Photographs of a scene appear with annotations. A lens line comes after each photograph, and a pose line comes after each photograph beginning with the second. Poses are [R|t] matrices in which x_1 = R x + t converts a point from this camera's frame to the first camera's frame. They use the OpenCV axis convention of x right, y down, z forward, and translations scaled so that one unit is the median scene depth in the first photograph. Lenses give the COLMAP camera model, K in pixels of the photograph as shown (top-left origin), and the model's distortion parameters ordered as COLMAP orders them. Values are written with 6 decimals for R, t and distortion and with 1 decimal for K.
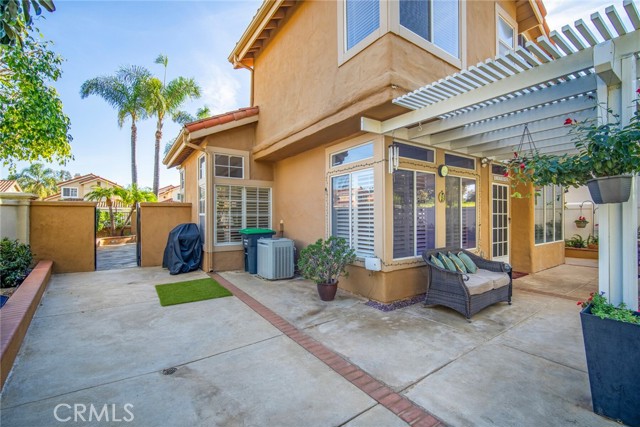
lens RADIAL K [[279.3, 0, 316.3], [0, 279.3, 212.9], [0, 0, 1]] dist [-0.015615, 0.006570]
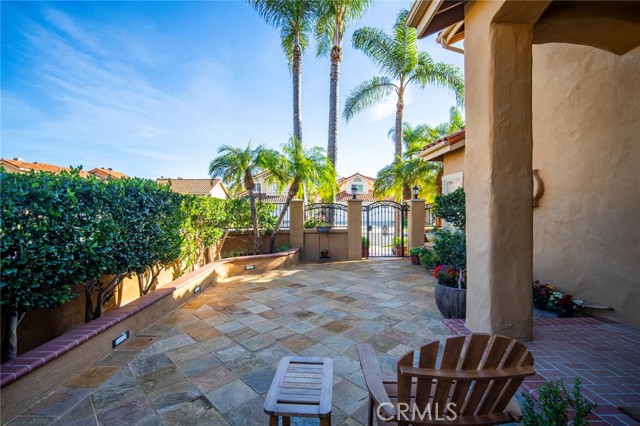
lens RADIAL K [[279.3, 0, 316.3], [0, 279.3, 212.4], [0, 0, 1]] dist [-0.015615, 0.006570]
pose [[0.844420, 0.000499, -0.535682, -0.055068], [0.008153, 0.999872, 0.013784, 0.001375], [0.535620, -0.016007, 0.844307, 0.092439]]
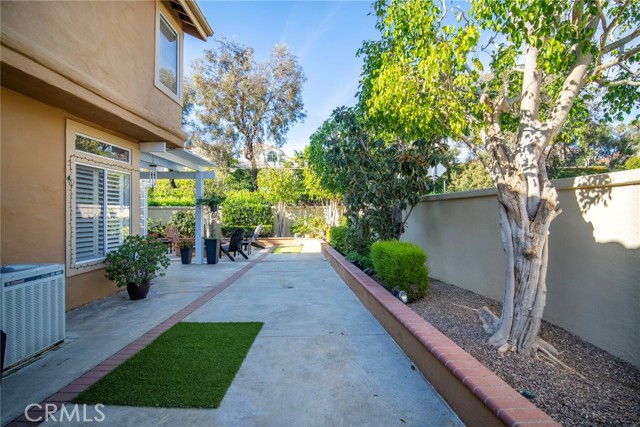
lens RADIAL K [[279.3, 0, 316.3], [0, 279.3, 212.9], [0, 0, 1]] dist [-0.015615, 0.006570]
pose [[-0.814647, 0.002802, 0.579951, -1.511513], [-0.005662, 0.999902, -0.012784, 0.017896], [-0.579930, -0.013698, -0.814551, 2.059268]]
